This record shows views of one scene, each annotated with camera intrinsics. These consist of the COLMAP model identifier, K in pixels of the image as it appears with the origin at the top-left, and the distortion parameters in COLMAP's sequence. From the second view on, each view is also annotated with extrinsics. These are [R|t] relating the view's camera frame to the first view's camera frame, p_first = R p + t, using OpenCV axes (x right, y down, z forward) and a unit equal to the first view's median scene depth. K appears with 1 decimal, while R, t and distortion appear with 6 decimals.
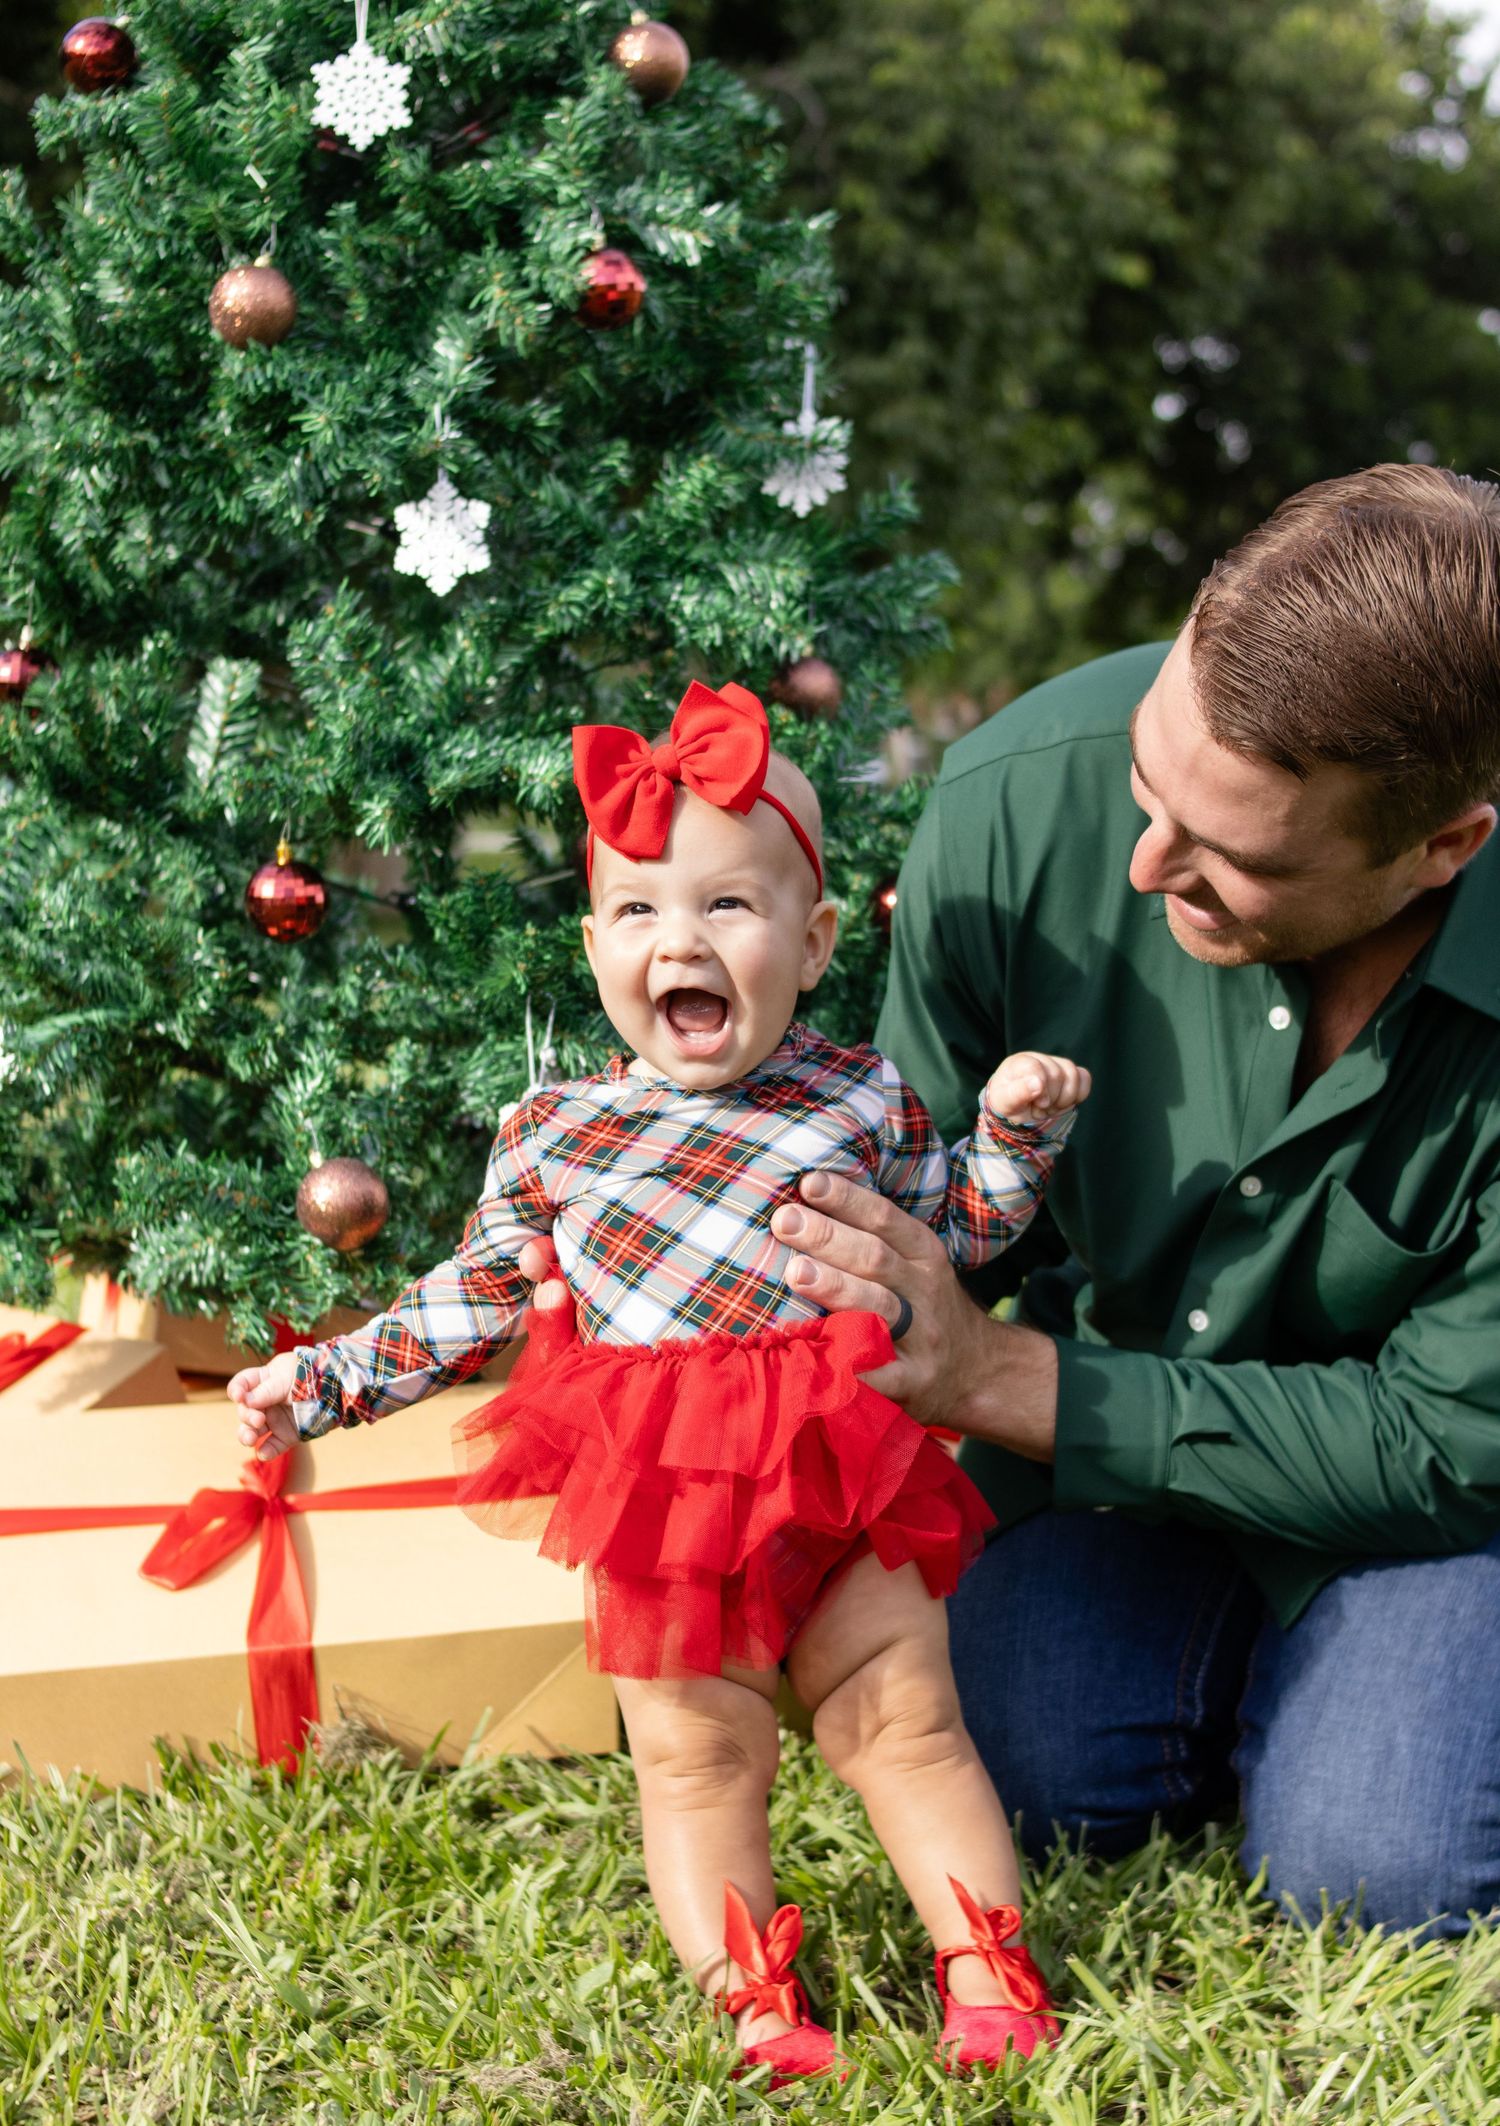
lens RADIAL K [[3481.0, 0, 749.3], [0, 3481.0, 1134.2], [0, 0, 1]] dist [-0.114103, 0.018471]
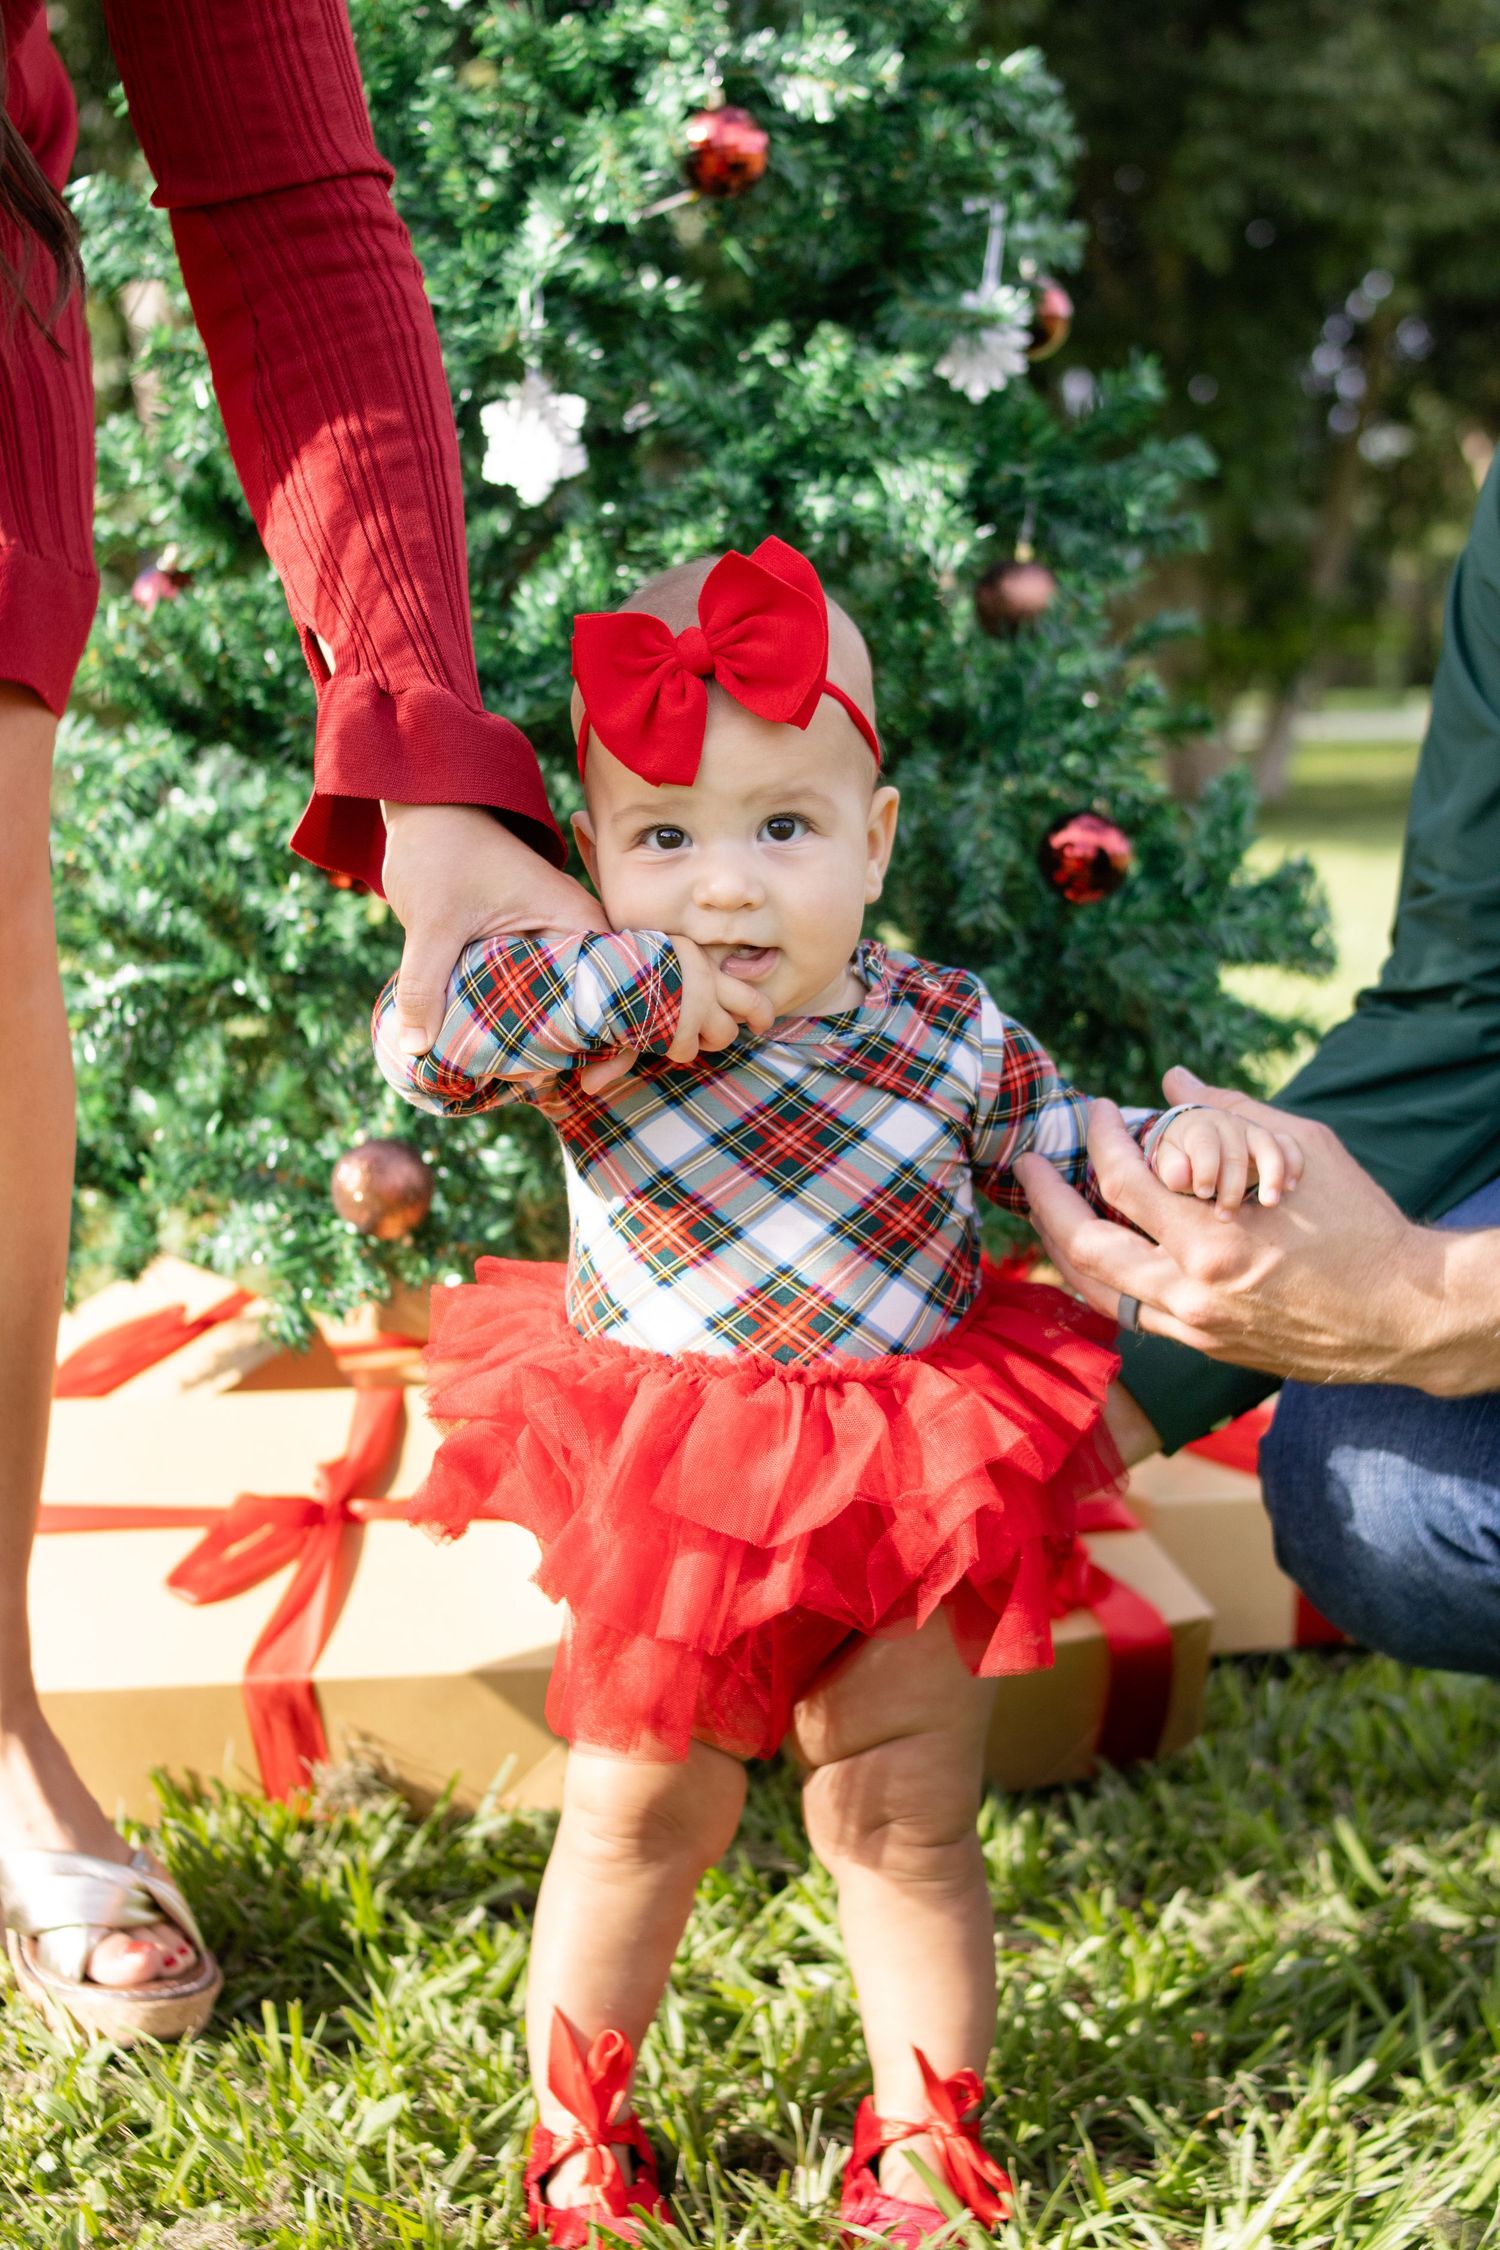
lens RADIAL K [[3509.0, 0, 750.0], [0, 3509.0, 1125.0], [0, 0, 1]] dist [-0.130663, 0.071738]
pose [[0.970816, 0.017790, -0.239165, 0.181521], [-0.011522, 0.999553, 0.027583, -0.020689], [0.239548, -0.024022, 0.970587, 0.134439]]
